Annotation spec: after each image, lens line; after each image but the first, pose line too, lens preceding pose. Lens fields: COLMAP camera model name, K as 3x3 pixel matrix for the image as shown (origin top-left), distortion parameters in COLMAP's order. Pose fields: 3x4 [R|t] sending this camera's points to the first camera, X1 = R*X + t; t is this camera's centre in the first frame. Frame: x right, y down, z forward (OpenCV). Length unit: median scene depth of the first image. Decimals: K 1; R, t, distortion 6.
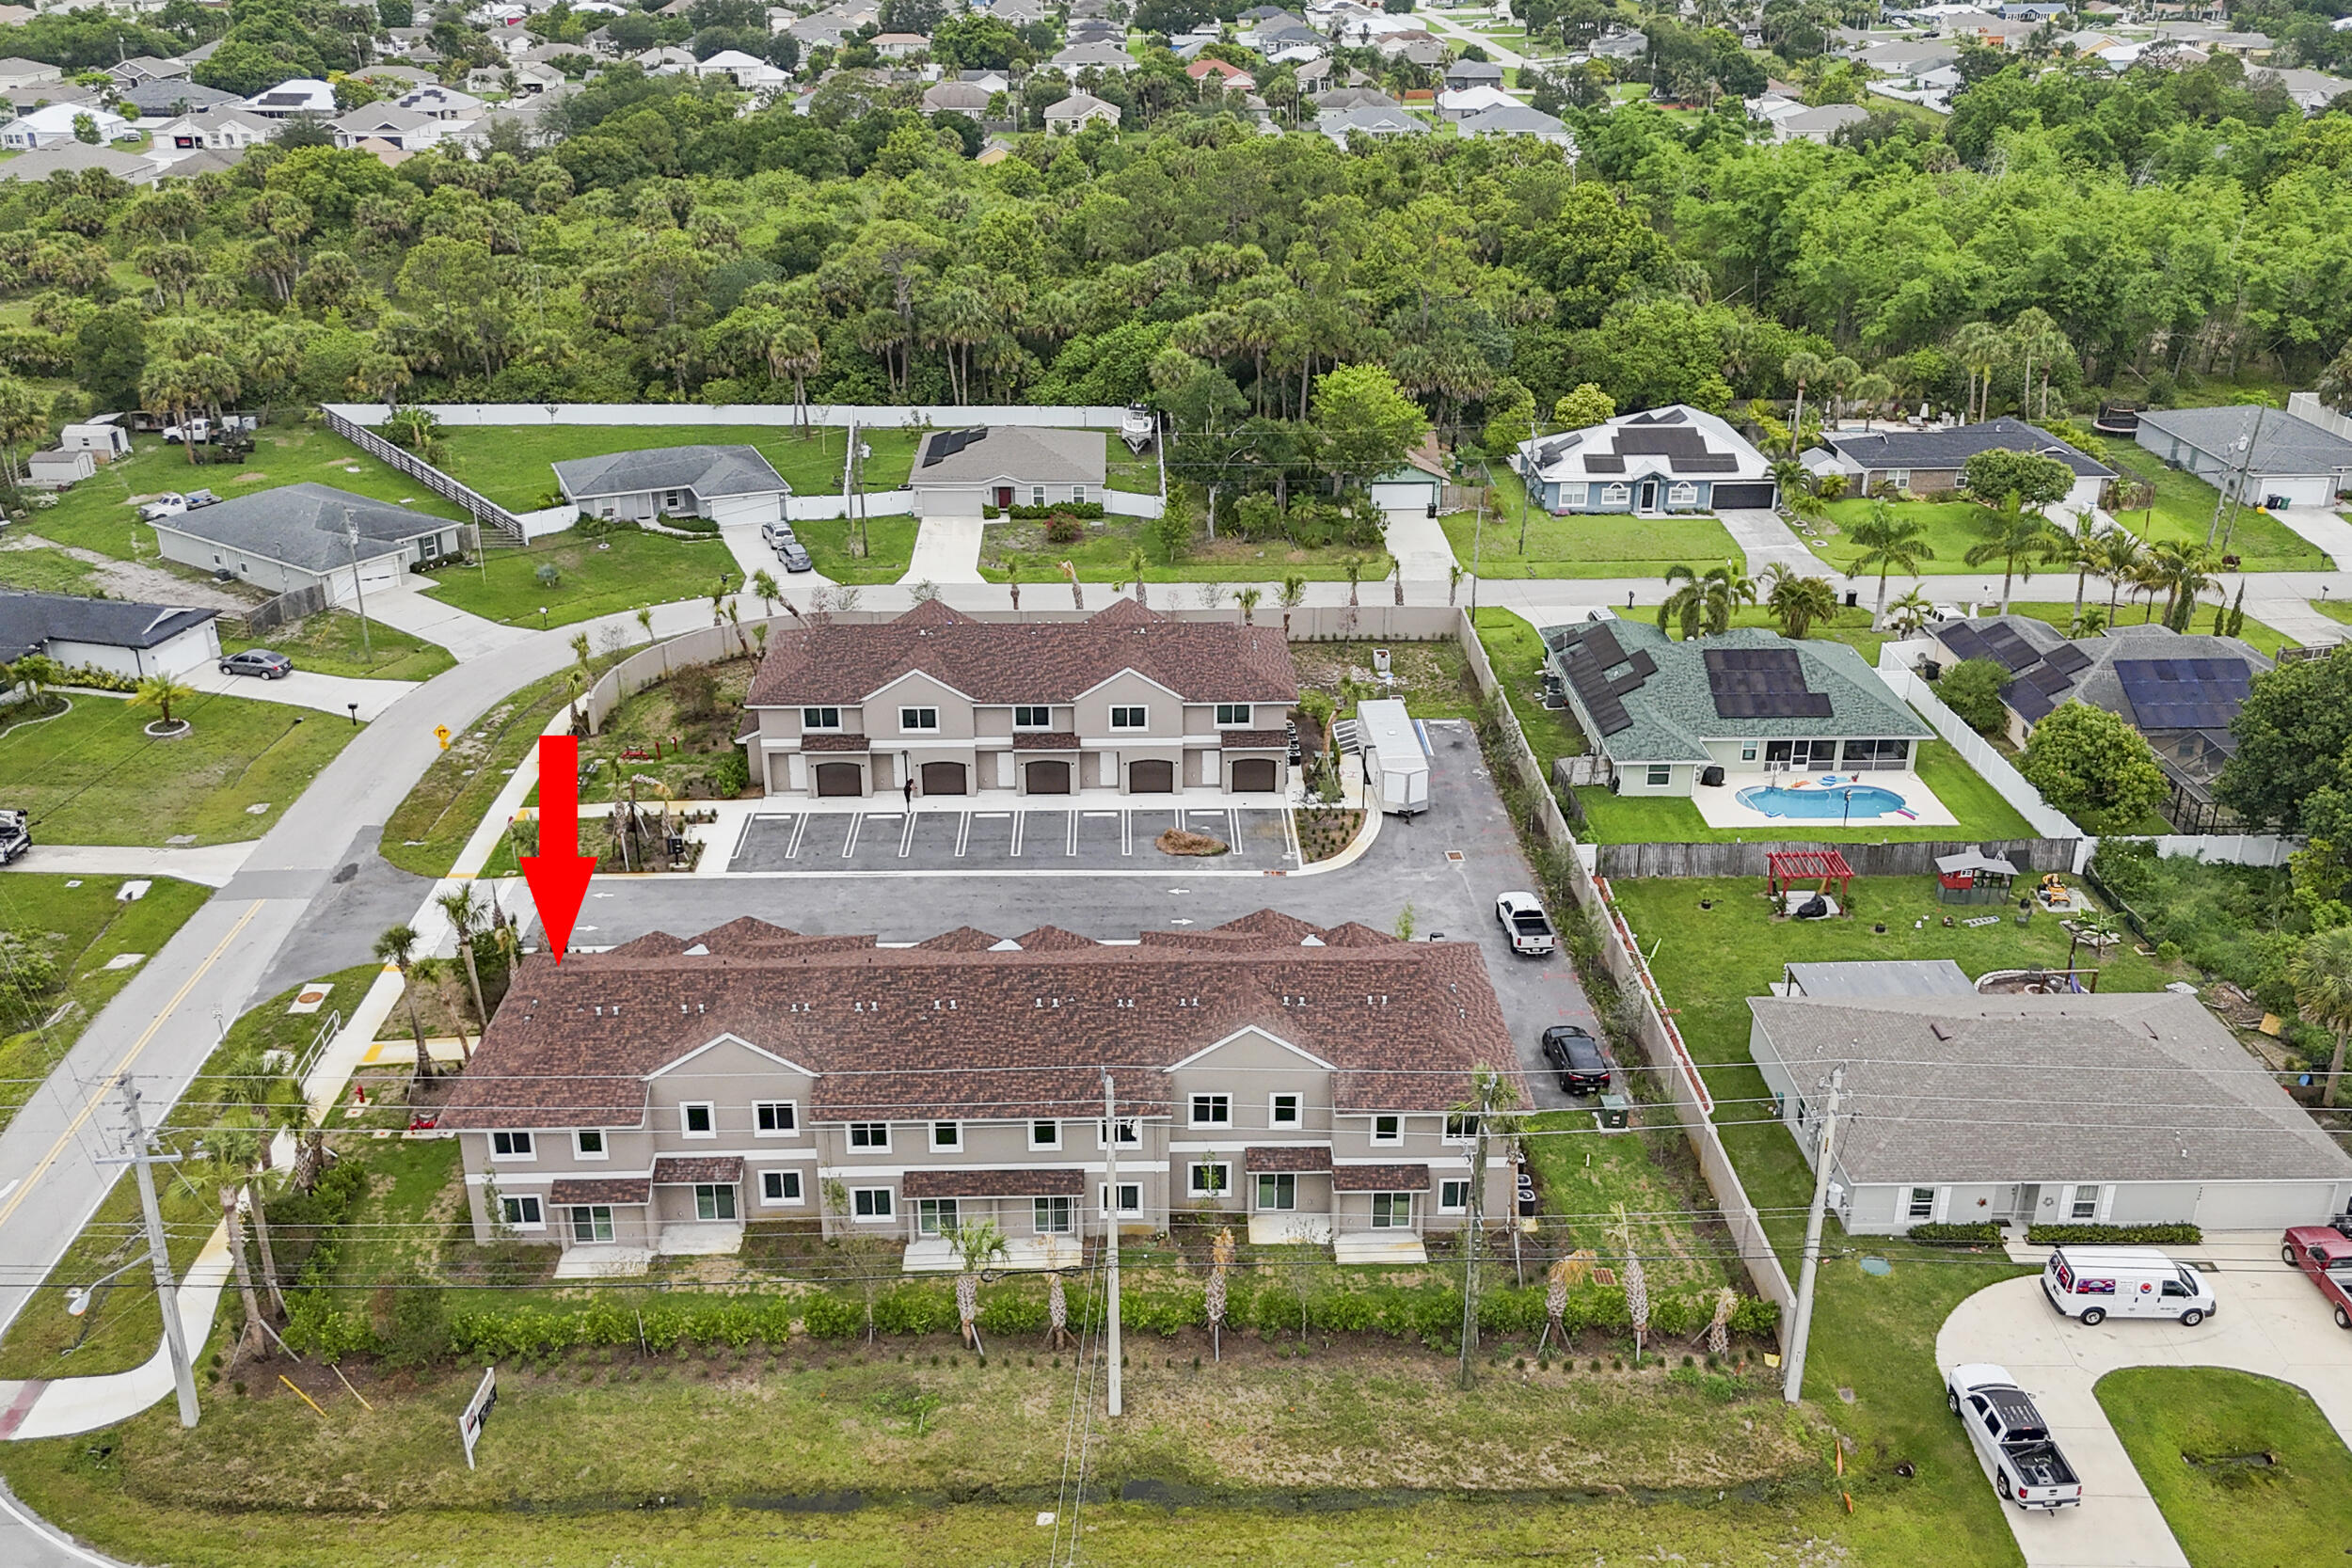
lens RADIAL K [[2092.1, 0, 1168.3], [0, 2092.1, 789.2], [0, 0, 1]] dist [0.086332, -0.109476]
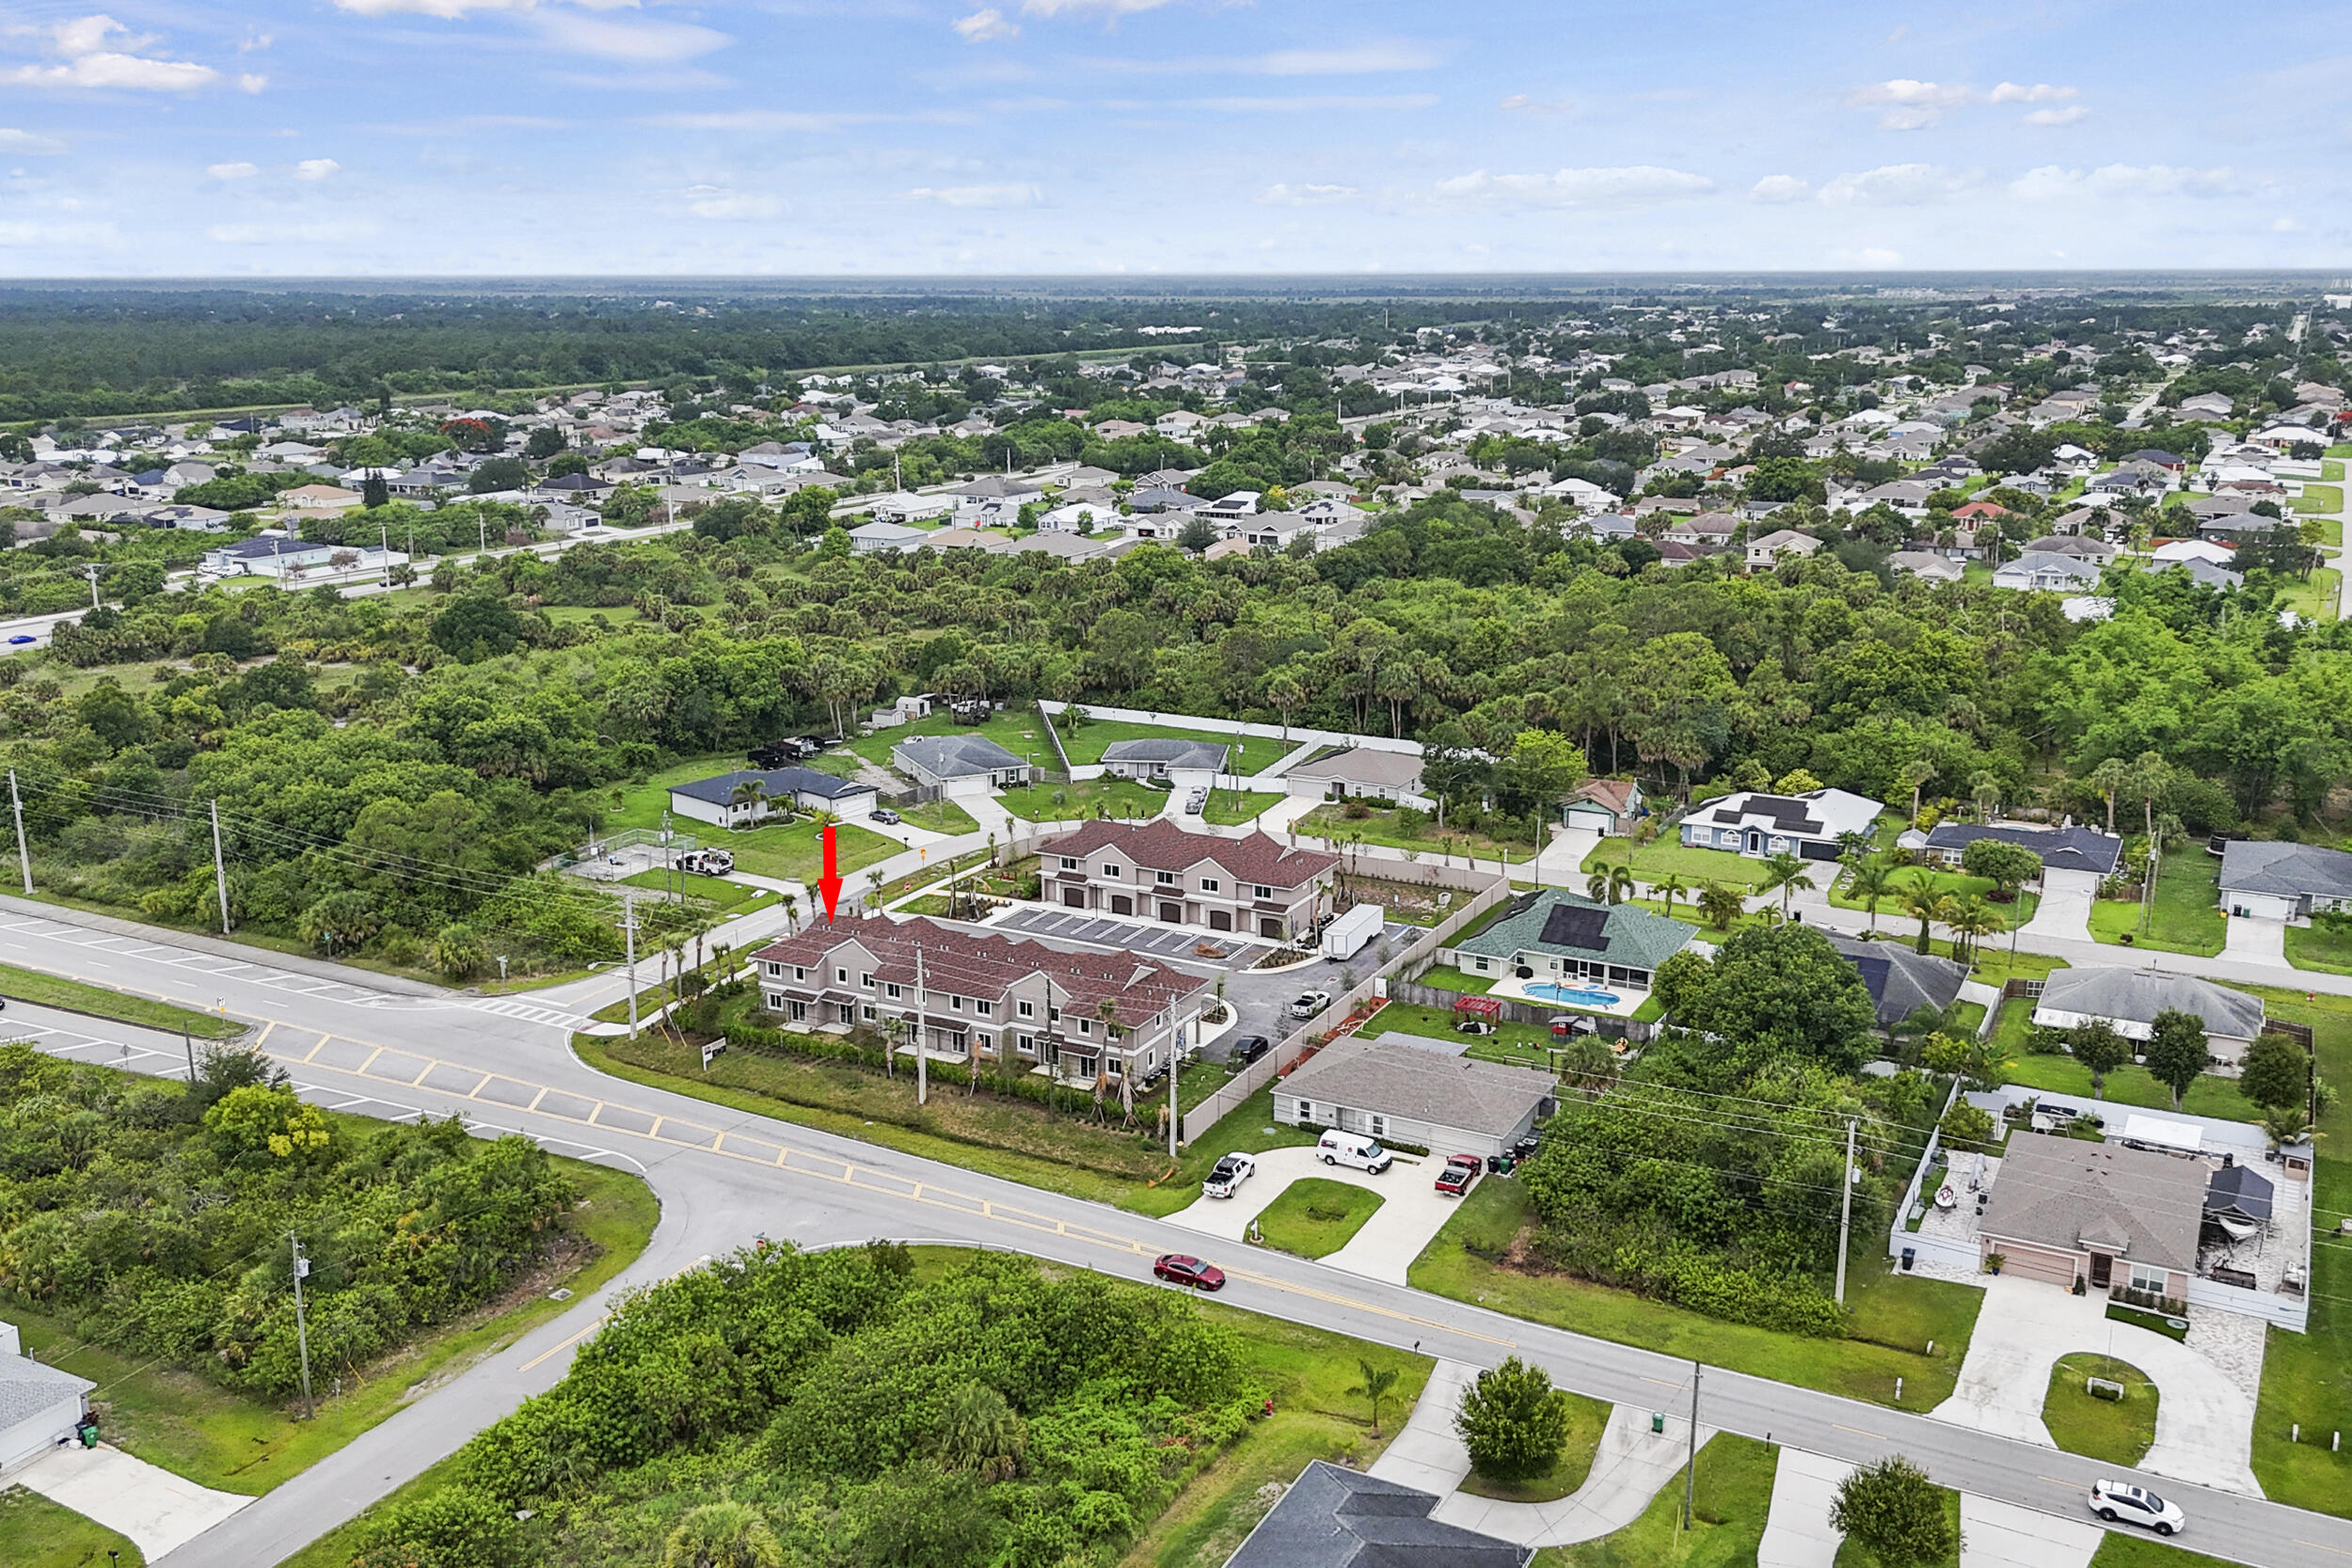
lens RADIAL K [[2092.1, 0, 1168.3], [0, 2092.1, 789.2], [0, 0, 1]] dist [0.086332, -0.109476]
pose [[0.869660, 0.115835, -0.479869, 0.791072], [-0.196360, 0.973040, -0.120979, 0.108668], [0.452918, 0.199438, 0.868959, -0.610708]]
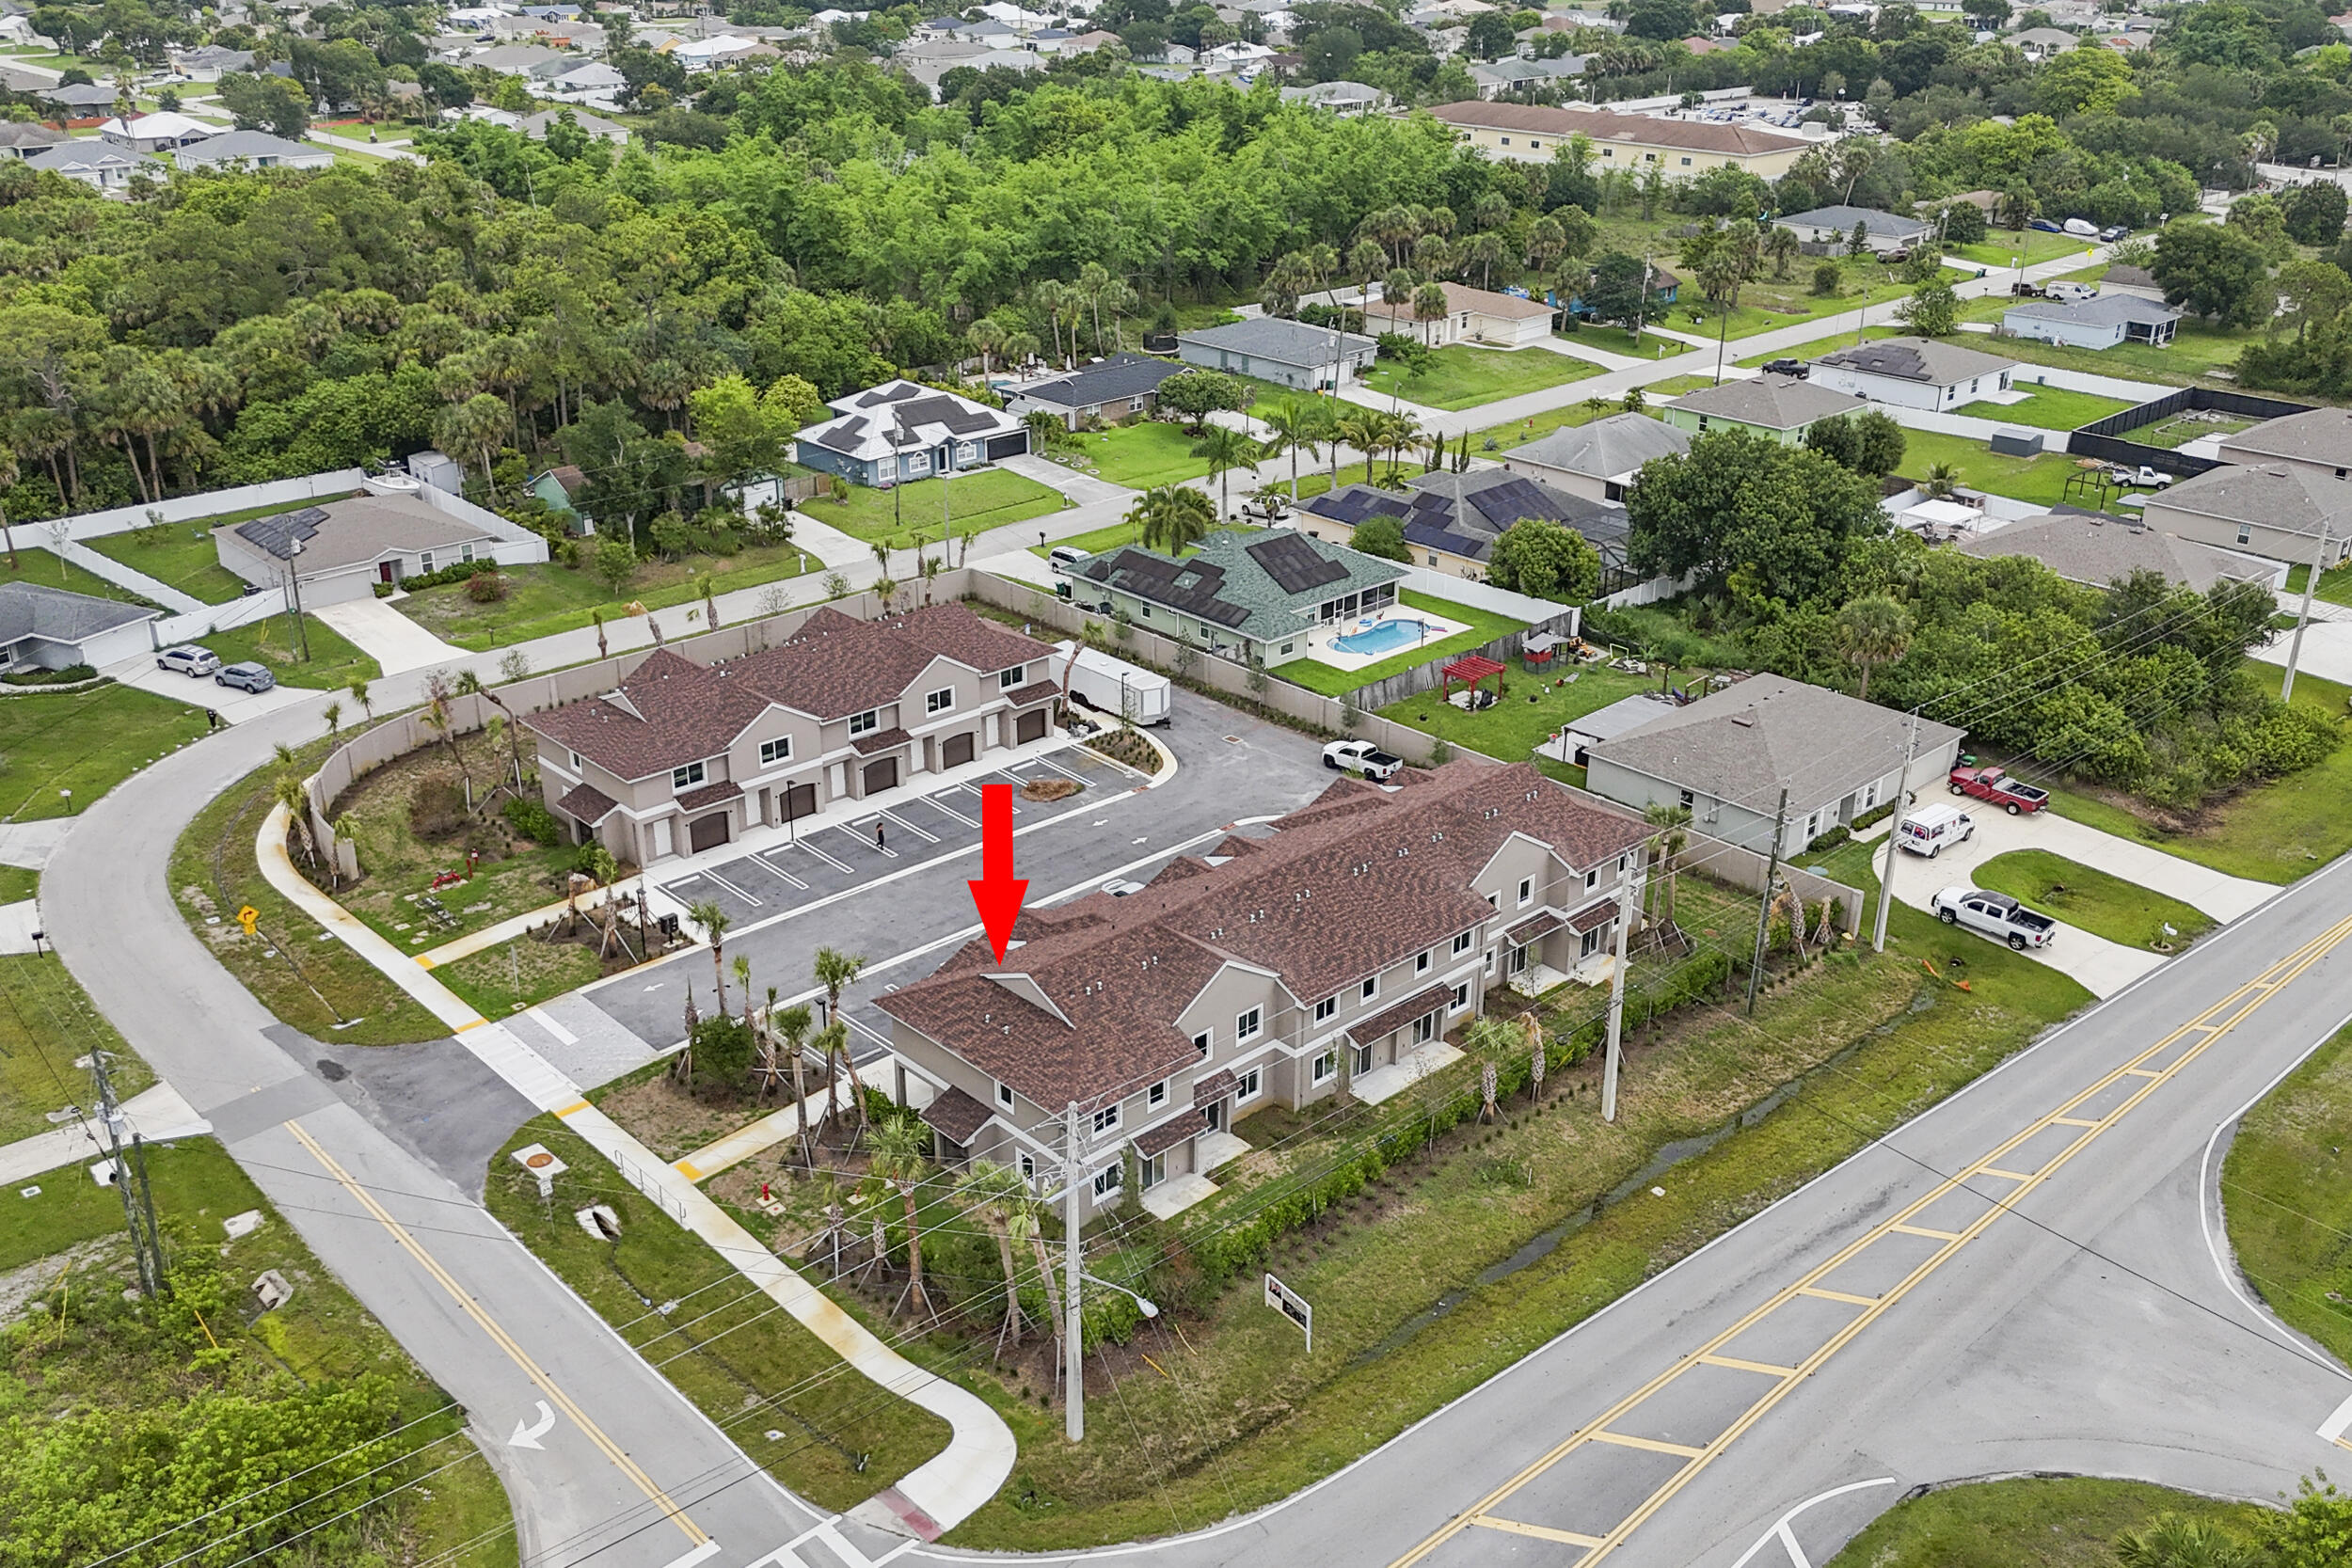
lens RADIAL K [[2092.1, 0, 1168.3], [0, 2092.1, 789.2], [0, 0, 1]] dist [0.086332, -0.109476]
pose [[0.750588, -0.265840, 0.604936, -0.577252], [0.265097, 0.959742, 0.092836, -0.057239], [-0.605262, 0.090685, 0.790844, 0.064971]]
